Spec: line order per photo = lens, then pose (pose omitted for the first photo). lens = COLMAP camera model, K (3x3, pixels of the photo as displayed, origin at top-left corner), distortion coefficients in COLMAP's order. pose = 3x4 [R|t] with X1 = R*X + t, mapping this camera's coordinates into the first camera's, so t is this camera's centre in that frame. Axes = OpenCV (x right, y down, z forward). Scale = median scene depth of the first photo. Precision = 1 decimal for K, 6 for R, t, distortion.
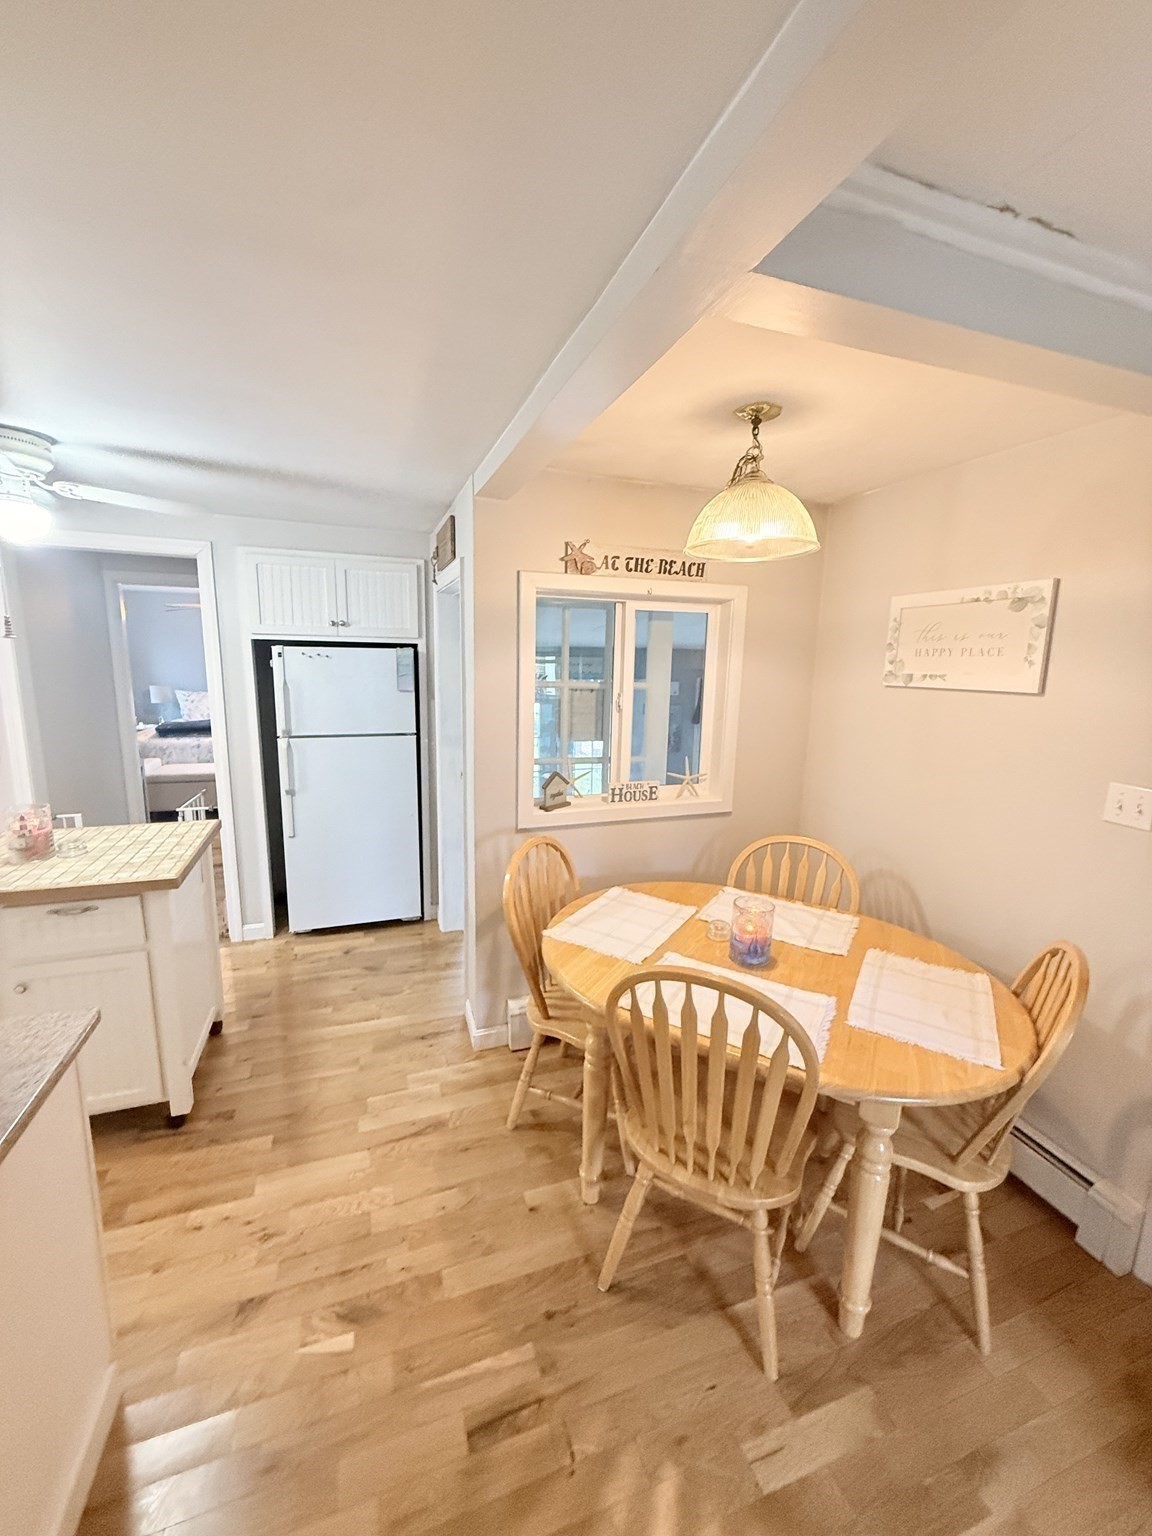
lens RADIAL K [[616.0, 0, 579.2], [0, 616.0, 765.7], [0, 0, 1]] dist [-0.001719, -0.000095]
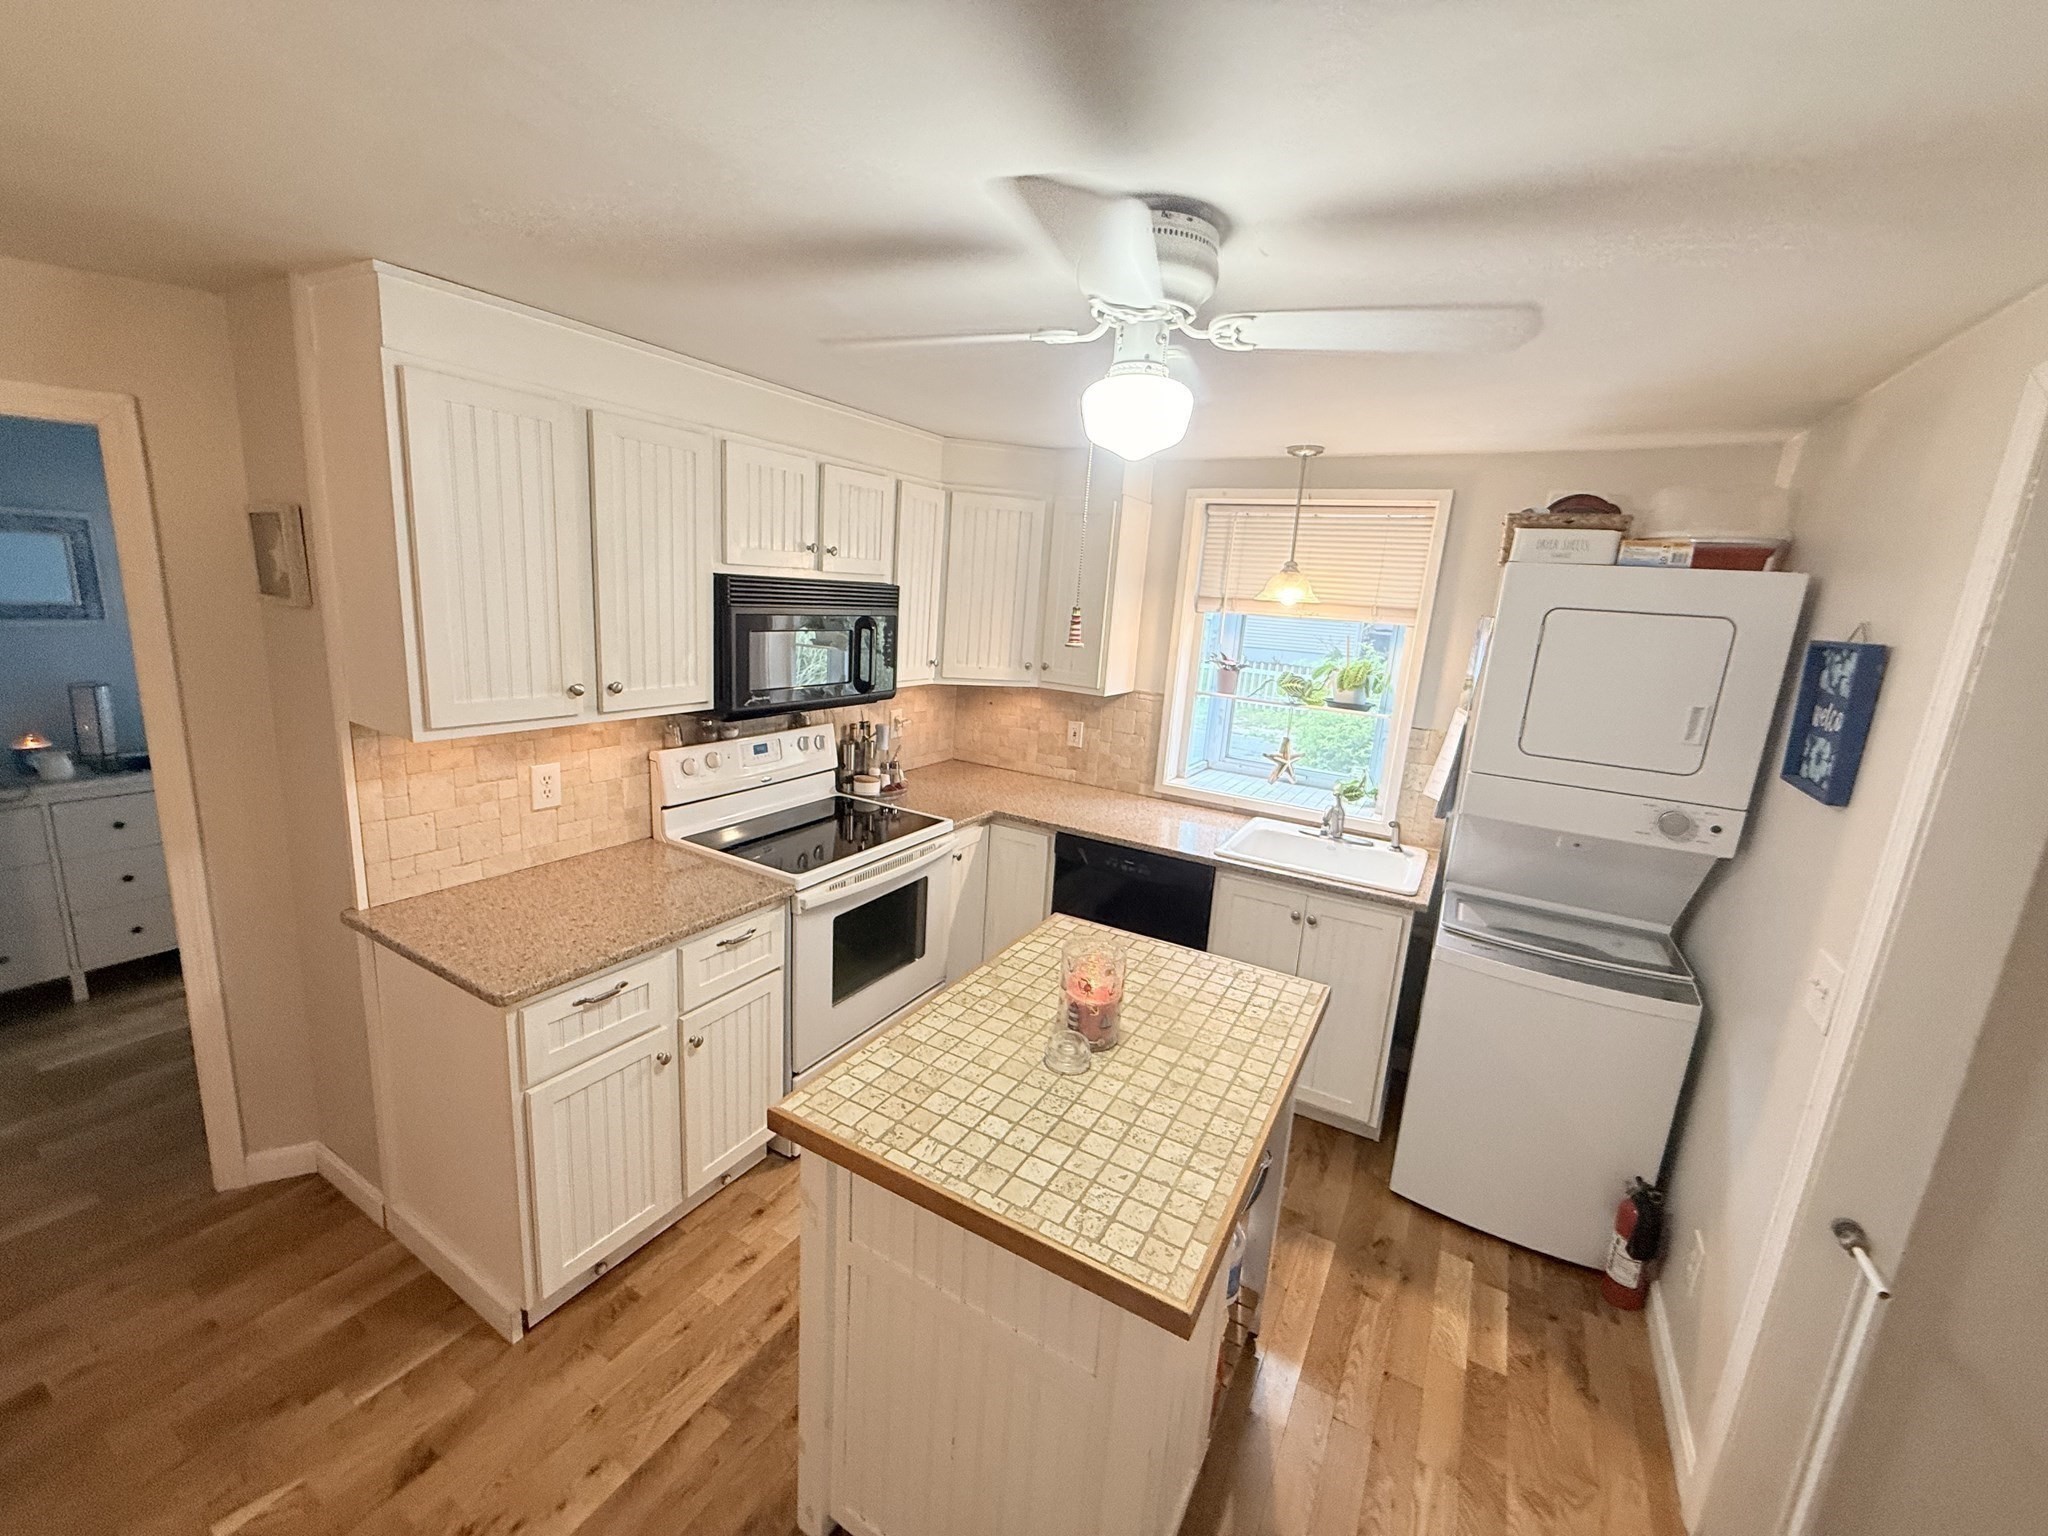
lens RADIAL K [[821.3, 0, 1022.1], [0, 821.3, 765.5], [0, 0, 1]] dist [-0.001719, -0.000095]
pose [[-0.757074, 0.062511, -0.650331, -0.389869], [-0.198438, 0.926384, 0.320055, -0.319715], [0.622463, 0.371356, -0.688937, 1.455224]]
